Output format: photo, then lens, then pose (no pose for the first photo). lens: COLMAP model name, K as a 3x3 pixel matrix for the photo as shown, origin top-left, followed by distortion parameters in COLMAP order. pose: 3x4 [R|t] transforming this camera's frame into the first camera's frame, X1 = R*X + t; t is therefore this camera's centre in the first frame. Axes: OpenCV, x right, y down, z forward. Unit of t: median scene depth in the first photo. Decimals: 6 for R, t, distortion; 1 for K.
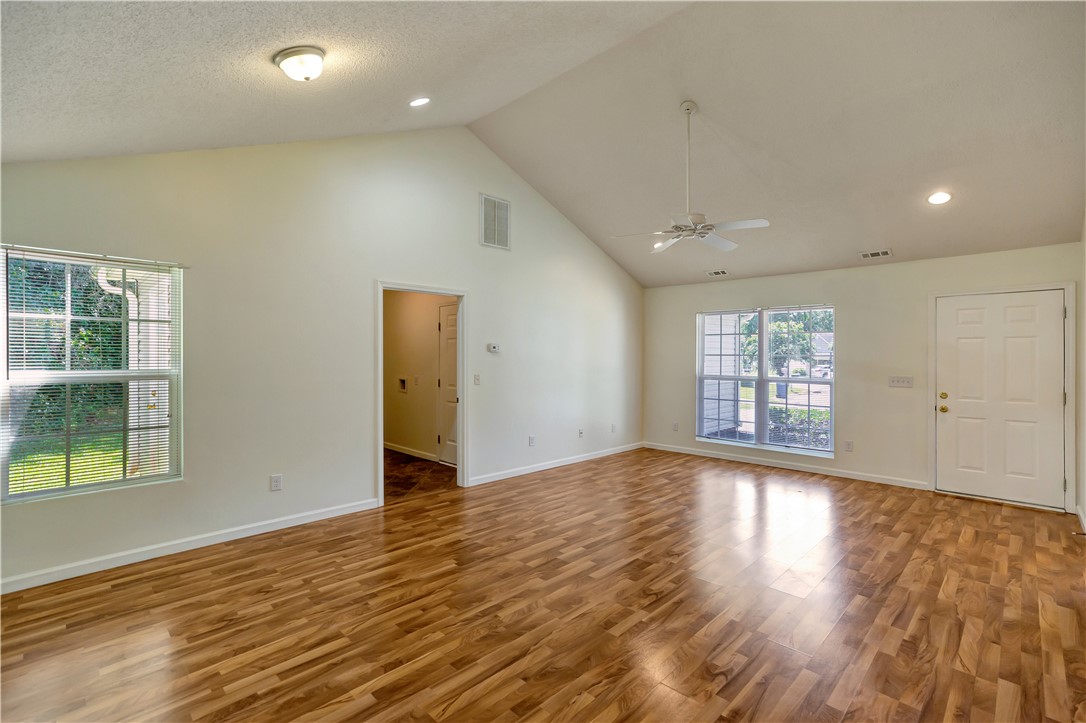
lens RADIAL K [[494.0, 0, 551.6], [0, 494.0, 358.8], [0, 0, 1]] dist [-0.039470, 0.028325]
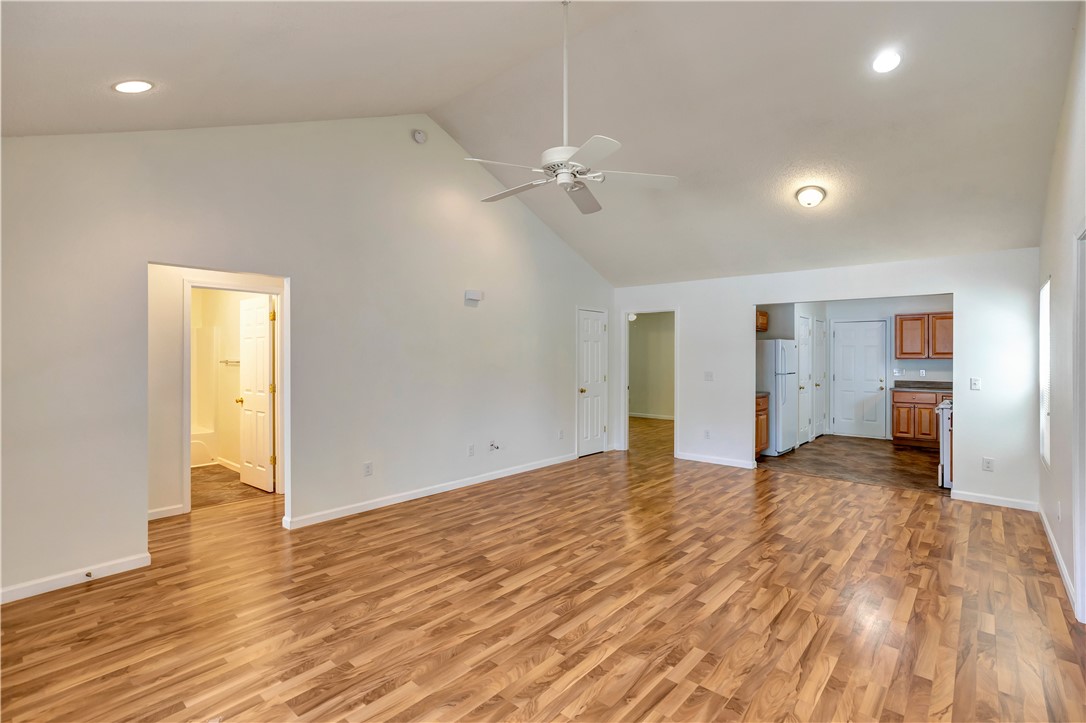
lens RADIAL K [[512.9, 0, 553.1], [0, 512.9, 351.7], [0, 0, 1]] dist [-0.039462, 0.032591]
pose [[-0.997939, -0.006402, -0.063850, 0.420688], [-0.006196, 0.999975, -0.003430, -0.012731], [0.063870, -0.003027, -0.997954, 2.115968]]
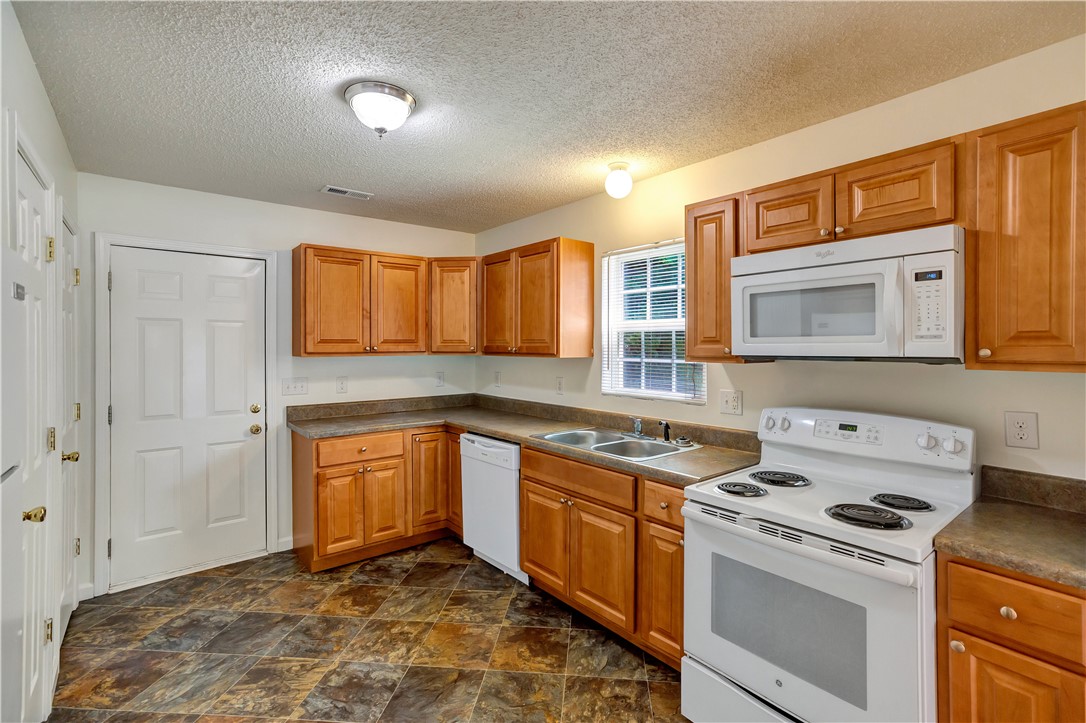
lens RADIAL K [[498.4, 0, 550.0], [0, 498.4, 350.7], [0, 0, 1]] dist [-0.040151, 0.027640]
pose [[-0.107654, 0.006843, -0.994165, -0.503235], [-0.005389, 0.999958, 0.007467, -0.014809], [0.994174, 0.006162, -0.107613, 0.325832]]
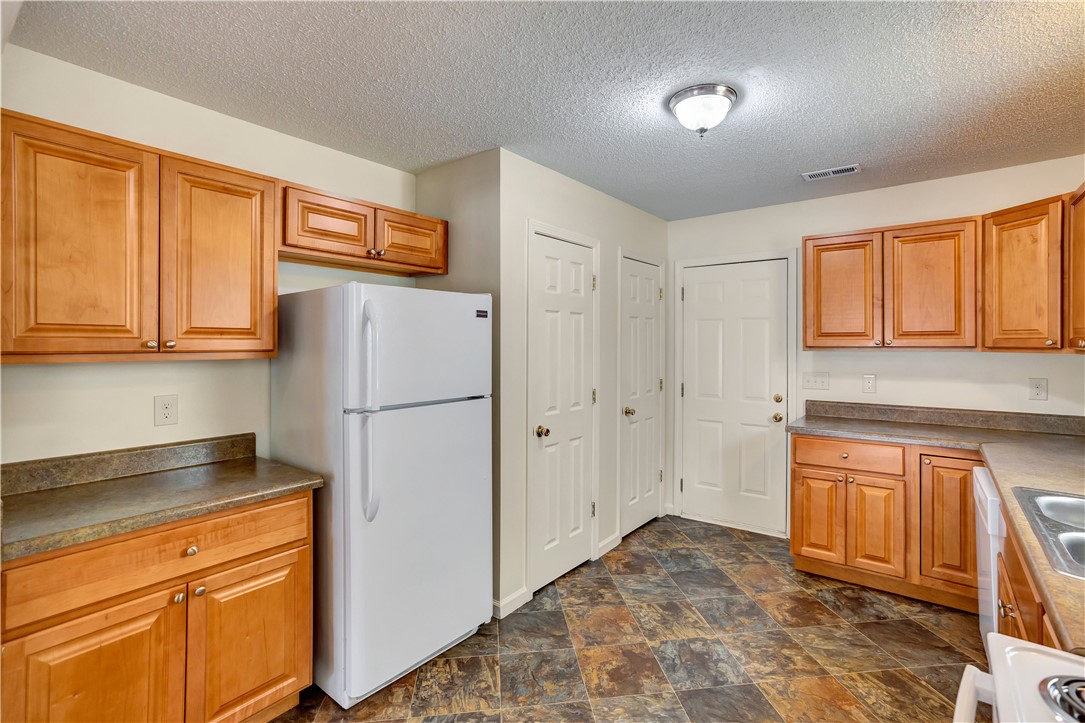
lens RADIAL K [[507.2, 0, 551.9], [0, 507.2, 341.8], [0, 0, 1]] dist [-0.042220, 0.029761]
pose [[-0.993314, 0.000318, -0.115440, -0.813121], [0.000015, 0.999997, 0.002627, -0.013015], [0.115441, 0.002608, -0.993311, 0.656500]]
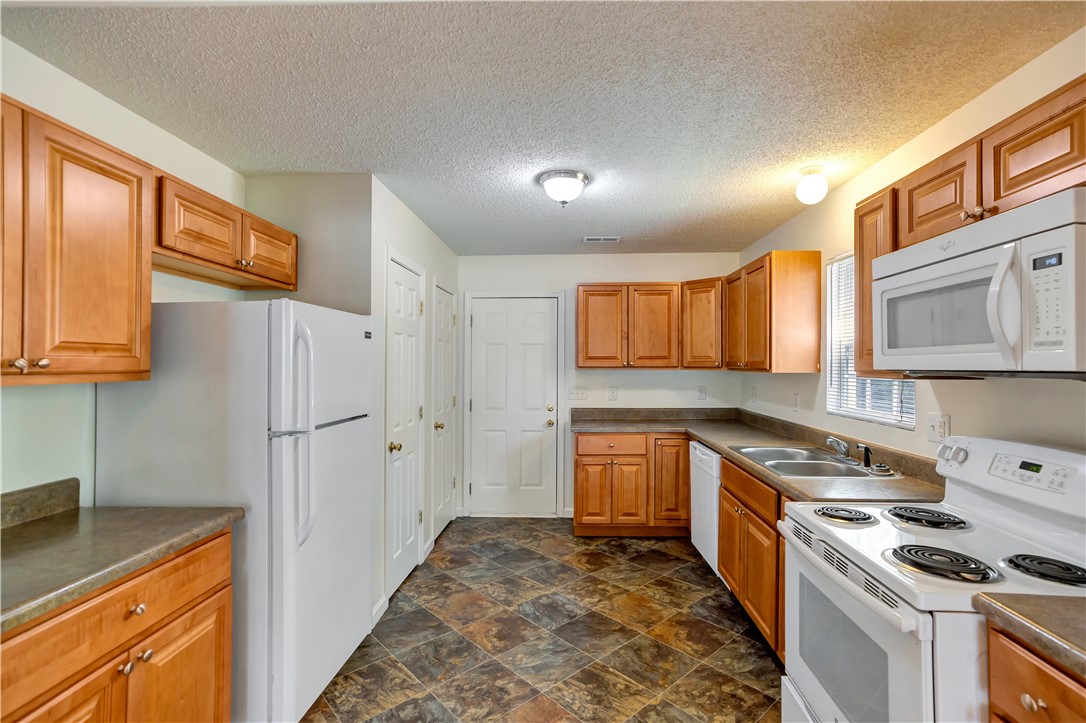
lens RADIAL K [[504.0, 0, 548.8], [0, 504.0, 365.9], [0, 0, 1]] dist [-0.041894, 0.029399]
pose [[-0.749281, 0.000434, -0.662252, -0.510152], [-0.004940, 0.999968, 0.006244, -0.011254], [0.662234, 0.007950, -0.749255, 0.659027]]
